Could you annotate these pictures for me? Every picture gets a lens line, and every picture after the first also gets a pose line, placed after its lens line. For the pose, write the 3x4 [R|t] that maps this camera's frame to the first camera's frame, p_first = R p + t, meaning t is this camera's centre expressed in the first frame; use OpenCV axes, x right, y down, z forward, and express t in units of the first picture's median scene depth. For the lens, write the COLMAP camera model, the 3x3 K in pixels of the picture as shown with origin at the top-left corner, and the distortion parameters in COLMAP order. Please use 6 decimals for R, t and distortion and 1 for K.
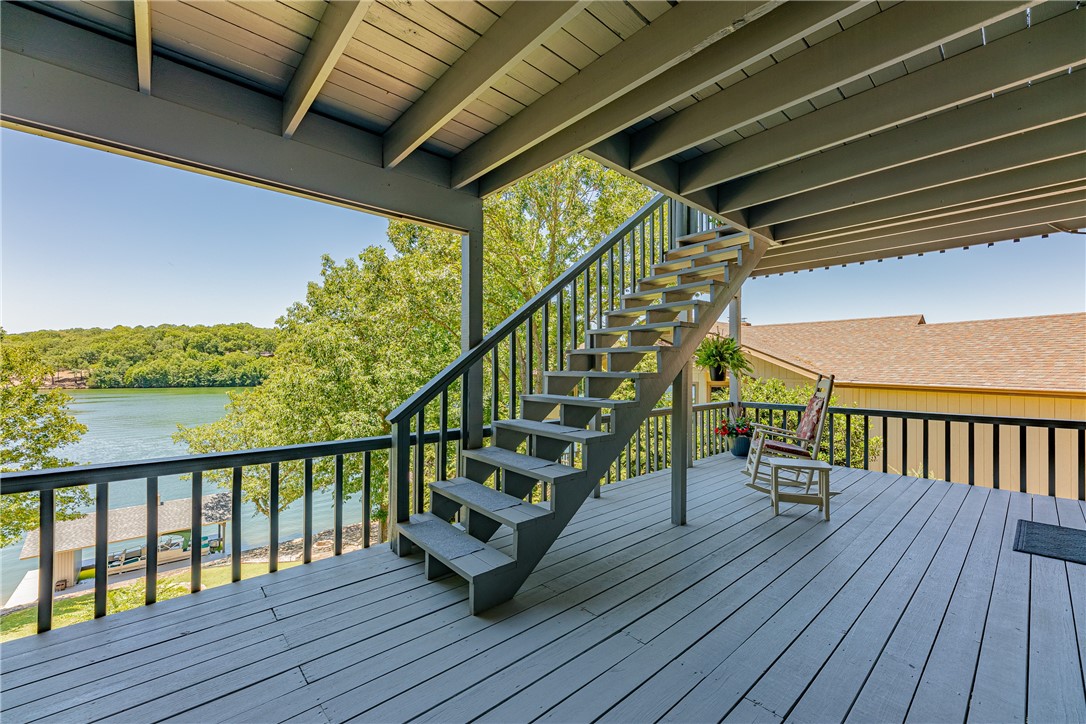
lens RADIAL K [[433.9, 0, 543.0], [0, 433.9, 362.0], [0, 0, 1]] dist [0.001602, 0.000056]
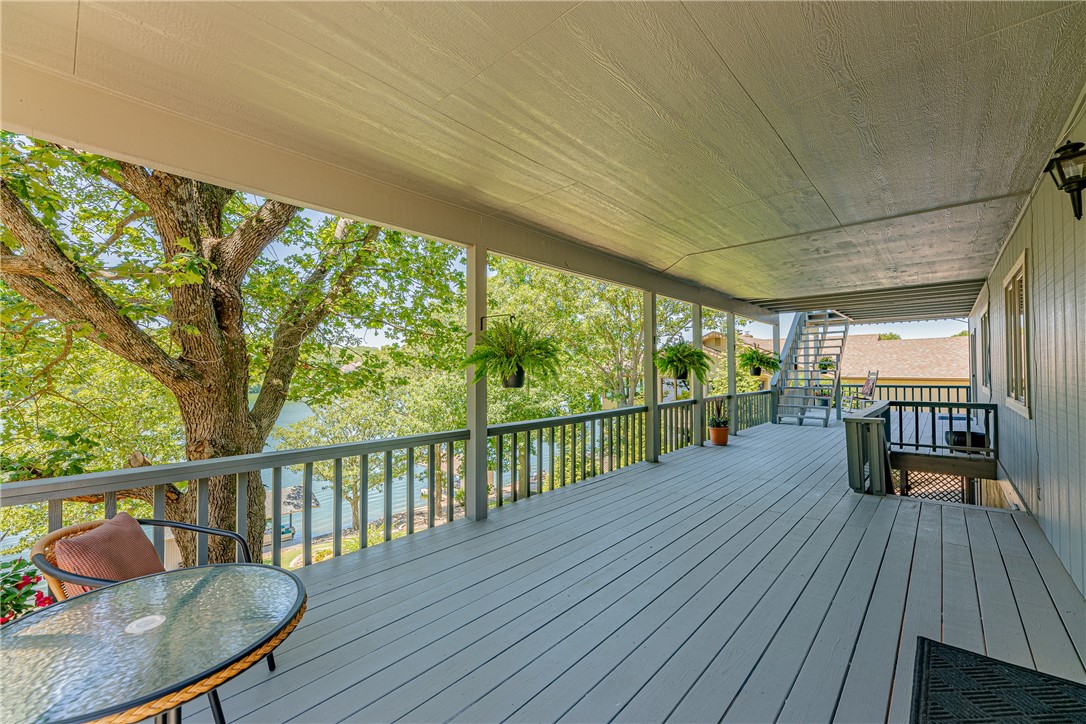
lens RADIAL K [[446.1, 0, 539.6], [0, 446.1, 362.4], [0, 0, 1]] dist [0.000554, 0.000233]
pose [[0.993500, -0.010514, 0.113349, -0.306614], [0.011055, 0.999930, -0.004143, -0.006215], [-0.113298, 0.005369, 0.993547, -0.269789]]
